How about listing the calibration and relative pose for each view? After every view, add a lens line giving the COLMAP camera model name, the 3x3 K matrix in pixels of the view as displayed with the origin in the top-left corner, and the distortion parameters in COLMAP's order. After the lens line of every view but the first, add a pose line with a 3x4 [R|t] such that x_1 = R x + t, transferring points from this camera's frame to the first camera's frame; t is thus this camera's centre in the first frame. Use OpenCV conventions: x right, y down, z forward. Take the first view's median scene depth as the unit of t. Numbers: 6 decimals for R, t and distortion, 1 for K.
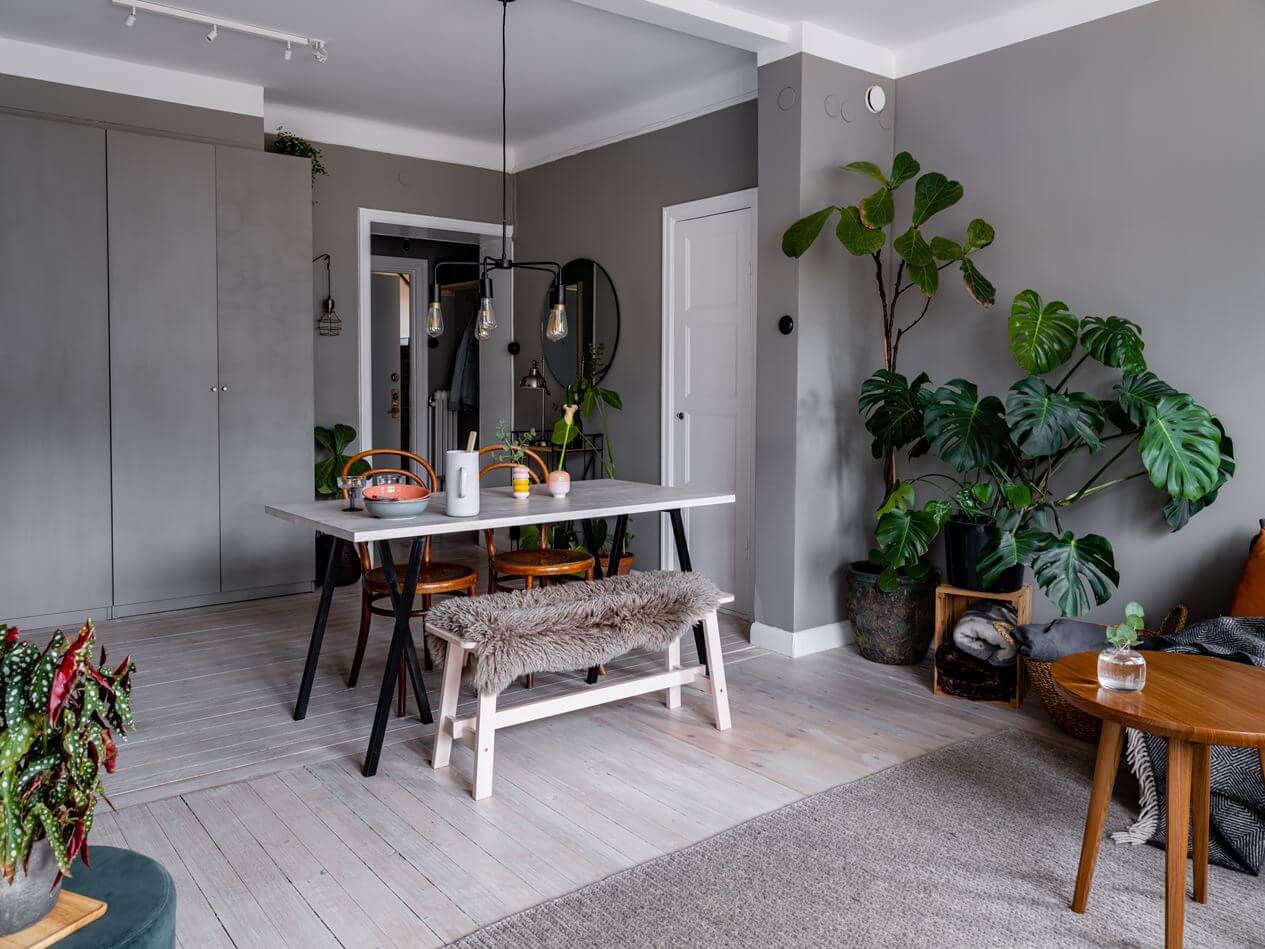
lens RADIAL K [[968.4, 0, 634.5], [0, 968.4, 411.5], [0, 0, 1]] dist [0.001589, -0.001291]
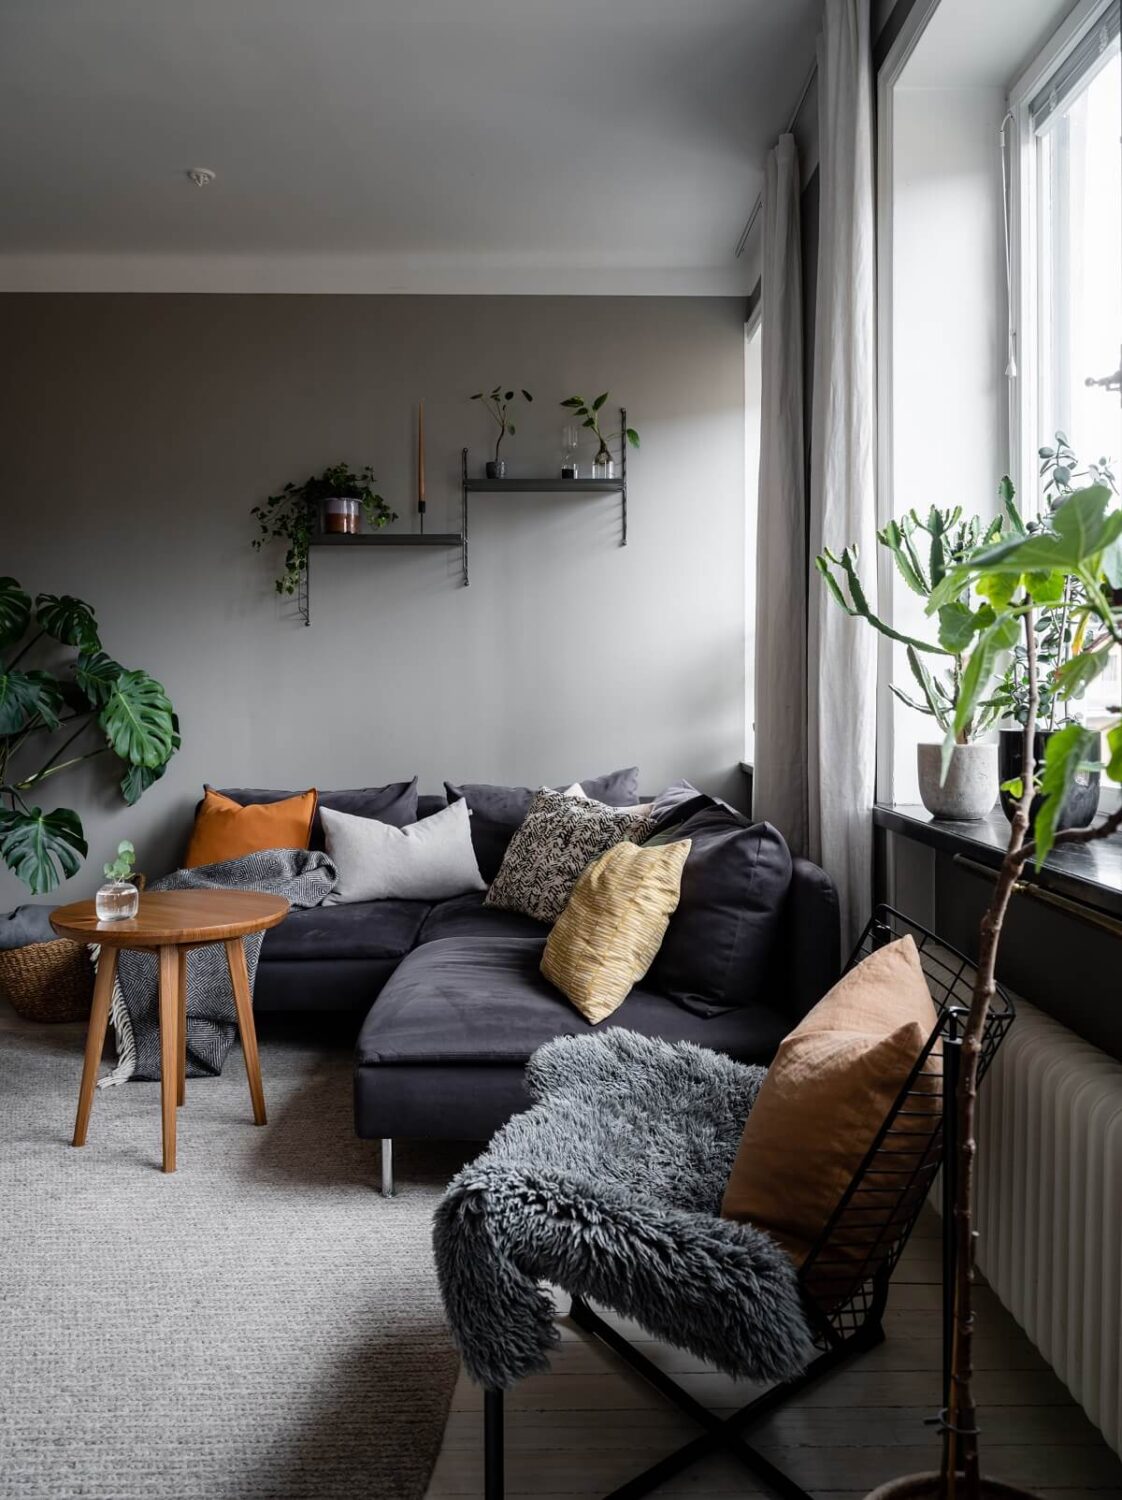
lens RADIAL K [[1134.9, 0, 566.2], [0, 1134.9, 691.5], [0, 0, 1]] dist [0.002026, -0.000723]
pose [[0.610348, 0.000291, 0.792133, -0.127744], [0.027098, 0.999407, -0.021247, 0.043073], [-0.791670, 0.034434, 0.609978, -0.121483]]
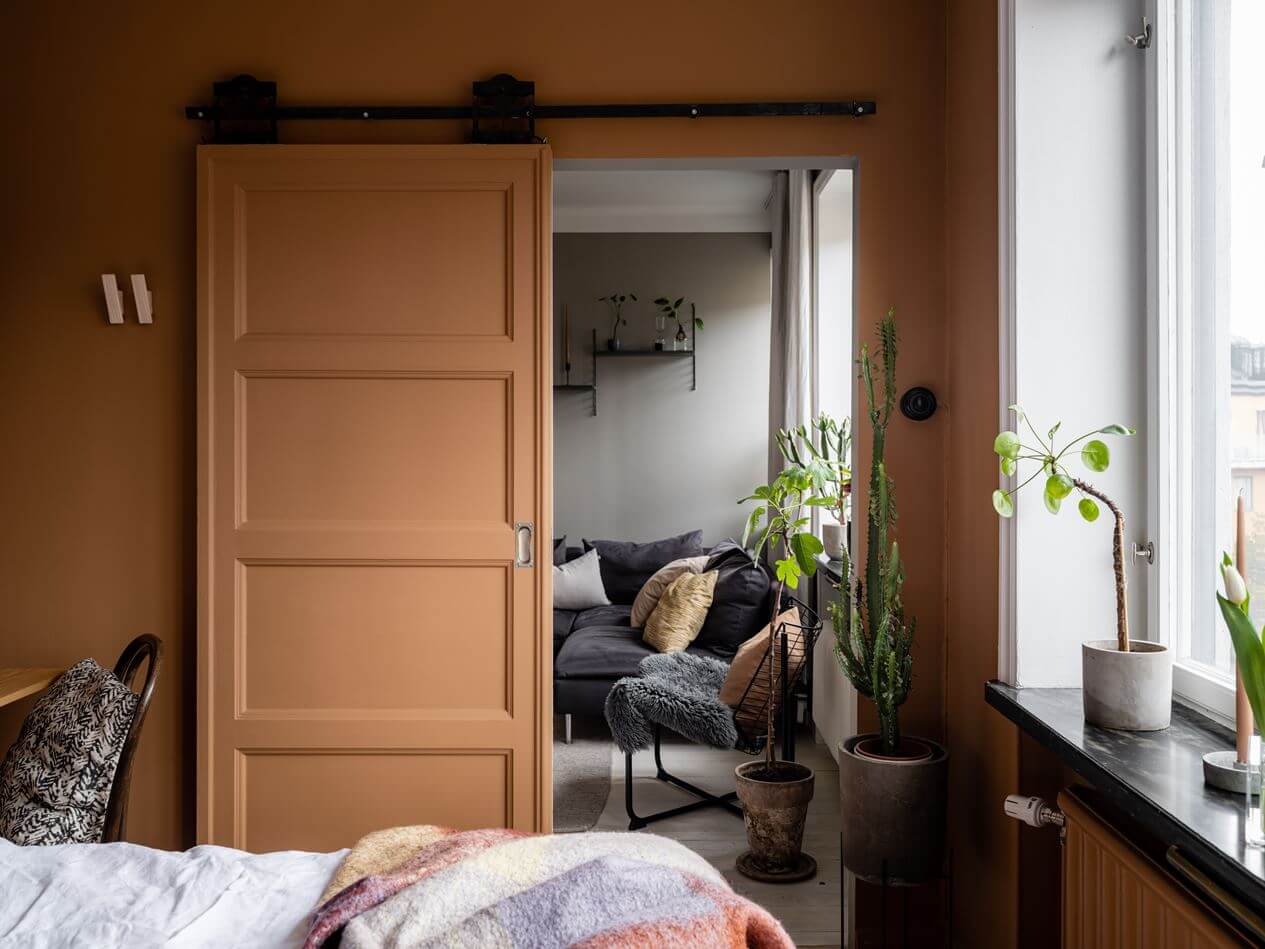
lens RADIAL K [[1100.9, 0, 648.8], [0, 1100.9, 442.2], [0, 0, 1]] dist [-0.001904, 0.000473]
pose [[0.620447, 0.000226, 0.784248, -0.692854], [0.027434, 0.999382, -0.021993, -0.013980], [-0.783768, 0.035161, 0.620057, -0.570963]]
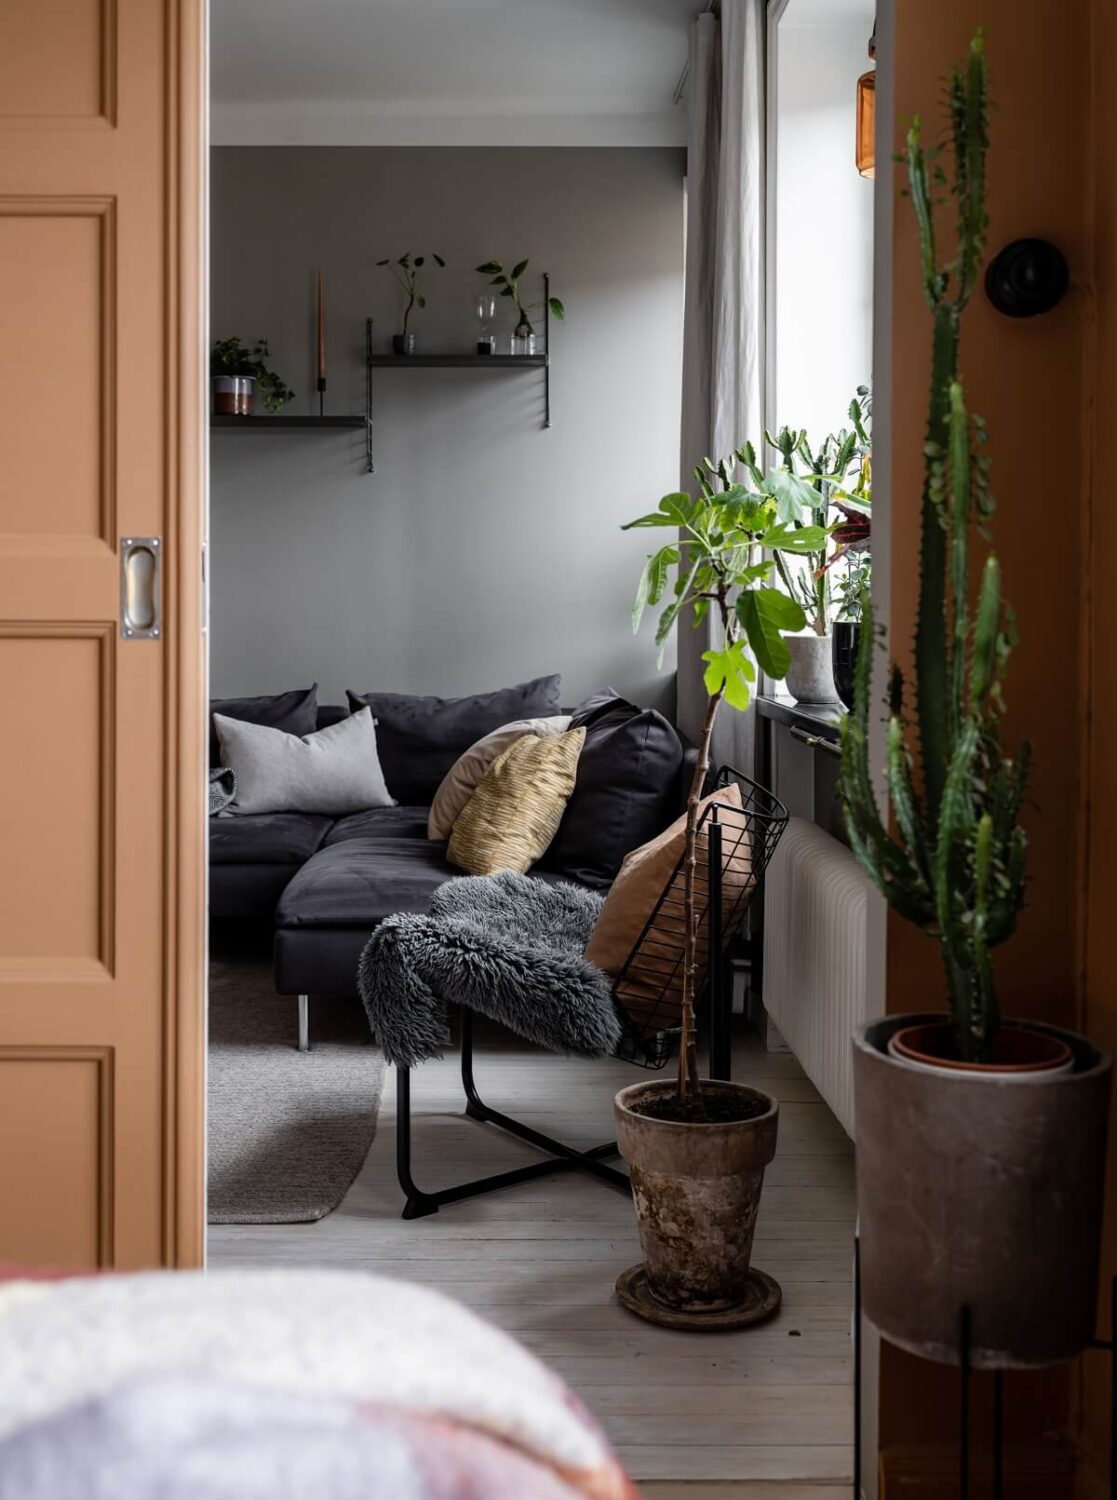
lens RADIAL K [[1721.7, 0, 495.6], [0, 1721.7, 614.6], [0, 0, 1]] dist [0.027837, -0.004864]
pose [[0.615959, -0.007251, 0.787745, -0.487897], [0.024214, 0.999659, -0.009732, 0.057777], [-0.787406, 0.025069, 0.615924, -0.432890]]
